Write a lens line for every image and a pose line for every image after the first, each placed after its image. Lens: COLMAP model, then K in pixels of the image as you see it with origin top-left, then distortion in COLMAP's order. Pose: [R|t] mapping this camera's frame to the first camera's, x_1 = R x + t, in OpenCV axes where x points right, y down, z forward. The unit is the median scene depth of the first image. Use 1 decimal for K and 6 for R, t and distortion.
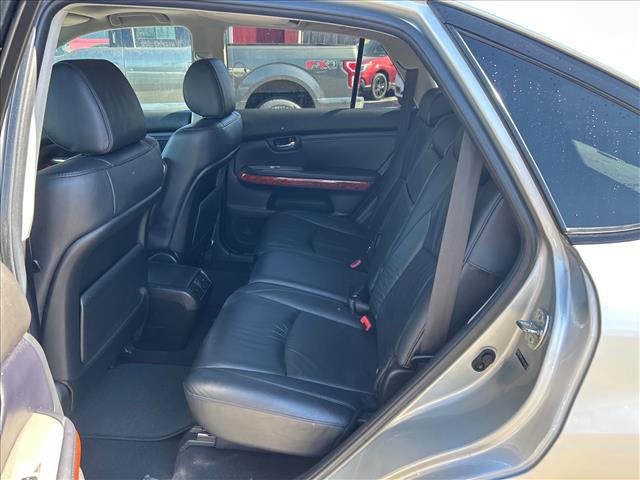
lens RADIAL K [[484.9, 0, 319.1], [0, 484.9, 240.8], [0, 0, 1]] dist [0.037494, -0.035826]
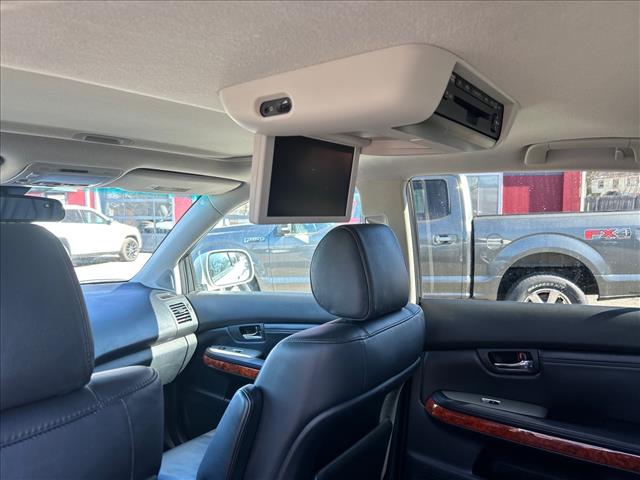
lens RADIAL K [[484.9, 0, 321.8], [0, 484.9, 227.0], [0, 0, 1]] dist [0.037494, -0.035826]
pose [[0.858458, -0.025150, -0.512266, 0.037507], [-0.160514, 0.935449, -0.314915, -0.128884], [0.487119, 0.352567, 0.799007, 0.369162]]
